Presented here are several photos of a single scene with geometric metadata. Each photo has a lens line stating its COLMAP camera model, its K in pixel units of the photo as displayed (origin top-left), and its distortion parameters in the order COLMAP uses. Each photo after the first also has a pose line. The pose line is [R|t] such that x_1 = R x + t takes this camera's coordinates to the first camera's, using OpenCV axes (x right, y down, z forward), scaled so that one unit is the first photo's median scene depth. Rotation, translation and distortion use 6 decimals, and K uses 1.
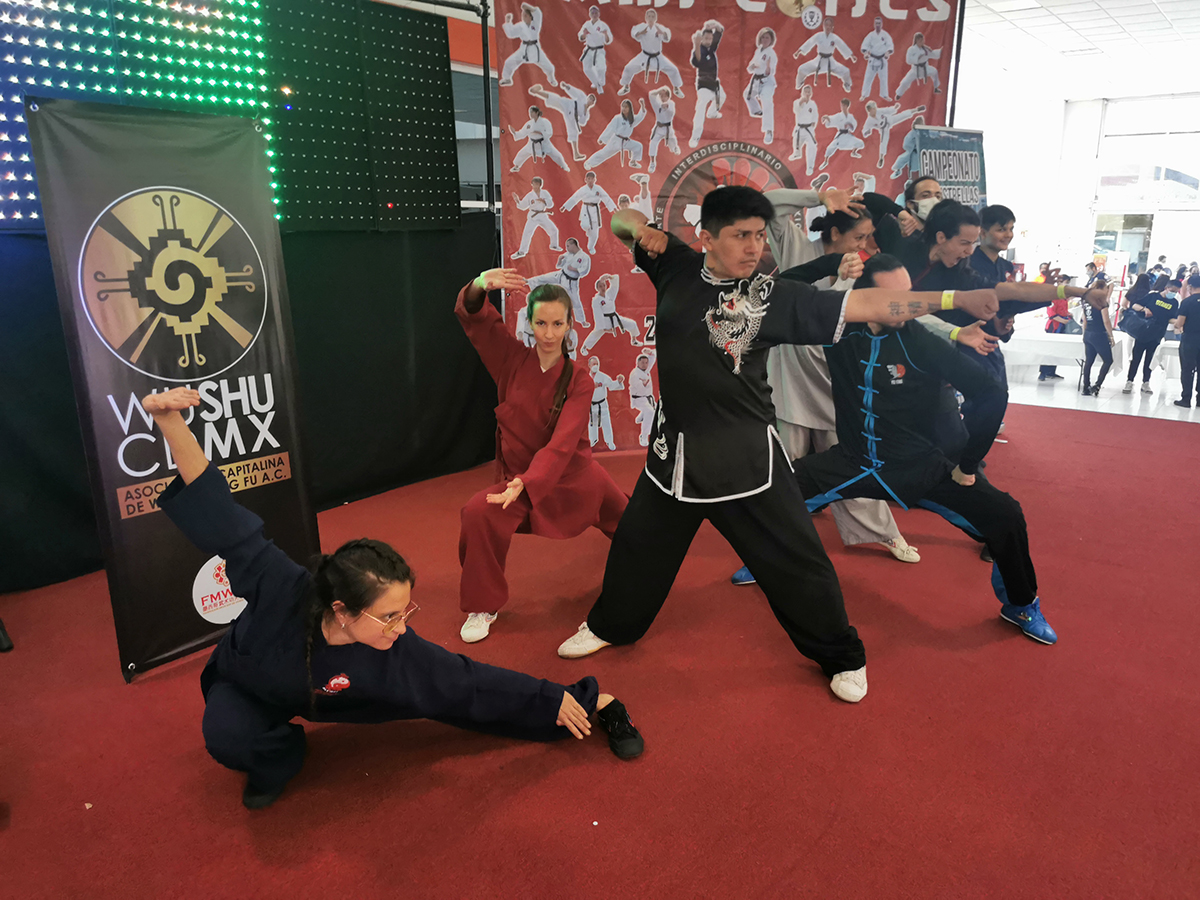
lens RADIAL K [[937.2, 0, 613.5], [0, 937.2, 449.6], [0, 0, 1]] dist [0.079003, -0.107445]
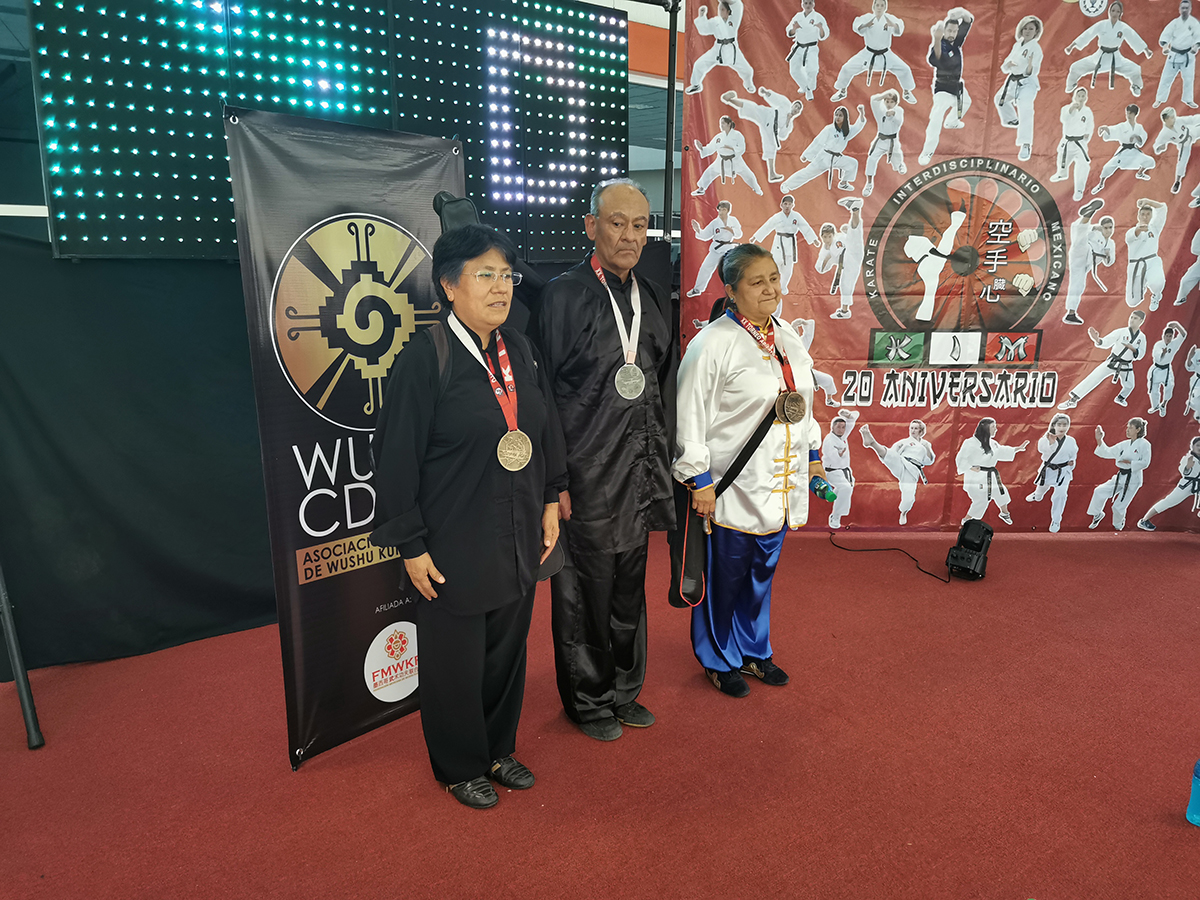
lens RADIAL K [[937.2, 0, 600.7], [0, 937.2, 462.8], [0, 0, 1]] dist [0.079003, -0.107445]
pose [[0.971706, 0.070228, -0.225513, 0.018055], [-0.073887, 0.997236, -0.007814, -0.041561], [0.224341, 0.024256, 0.974209, 0.160913]]
